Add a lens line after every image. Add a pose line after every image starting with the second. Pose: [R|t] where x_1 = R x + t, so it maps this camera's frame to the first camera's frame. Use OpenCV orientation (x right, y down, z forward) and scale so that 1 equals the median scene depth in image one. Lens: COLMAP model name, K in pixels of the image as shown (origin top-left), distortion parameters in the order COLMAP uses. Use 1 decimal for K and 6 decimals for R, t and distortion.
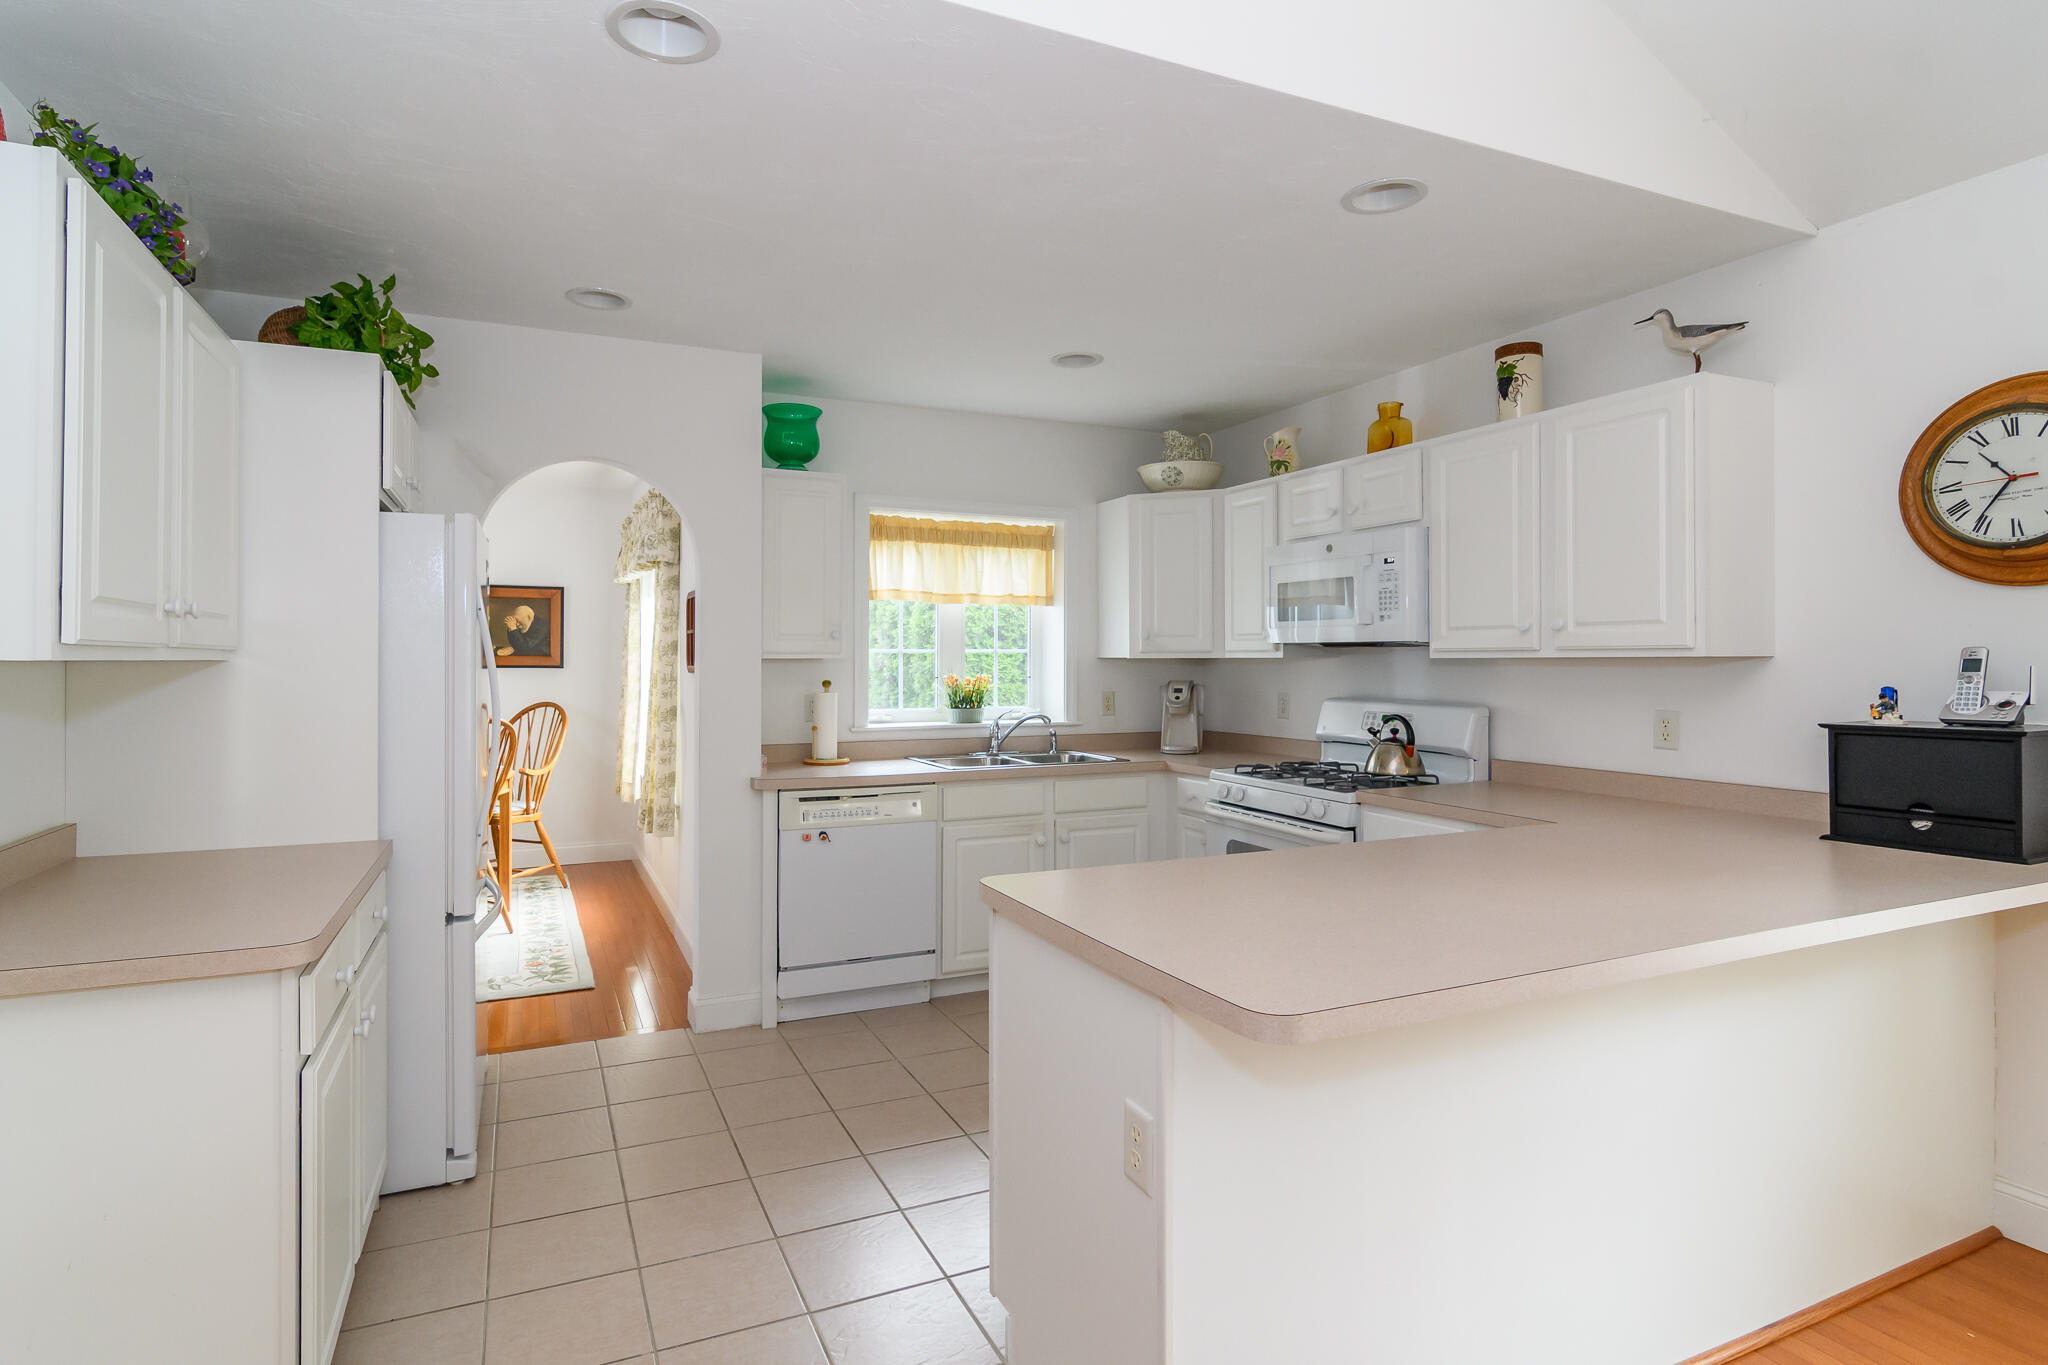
lens RADIAL K [[1046.7, 0, 1019.2], [0, 1046.7, 677.5], [0, 0, 1]] dist [0.000059, -0.000949]
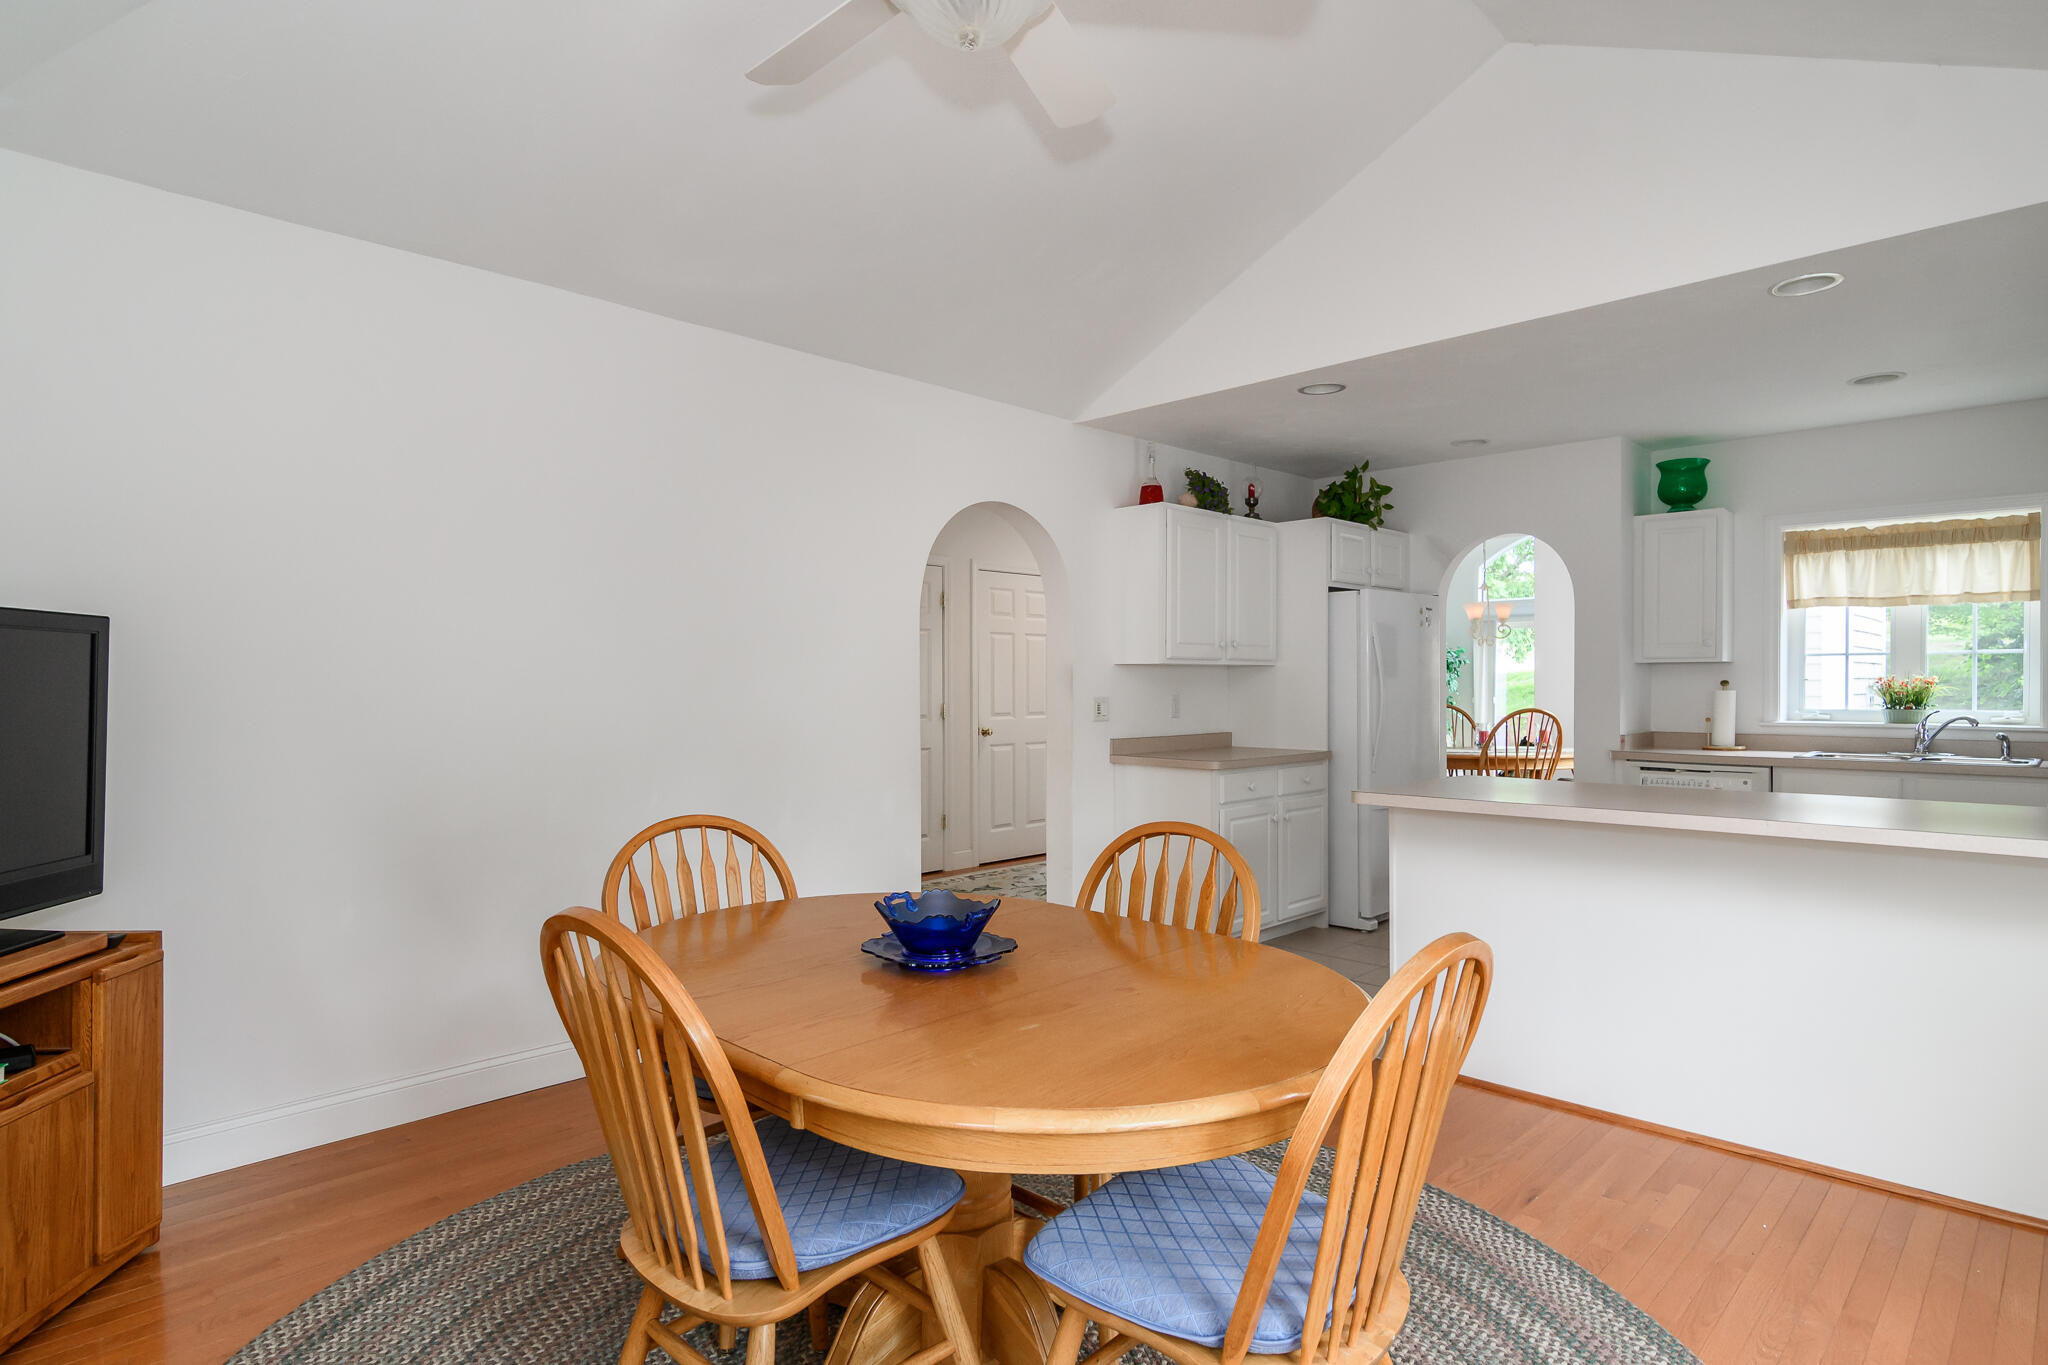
lens RADIAL K [[1170.8, 0, 1026.1], [0, 1170.8, 679.8], [0, 0, 1]] dist [-0.000313, 0.000024]
pose [[0.320916, -0.001803, -0.947106, 0.761968], [-0.012784, 0.999899, -0.006235, 0.019343], [0.947021, 0.014109, 0.320860, -0.168500]]
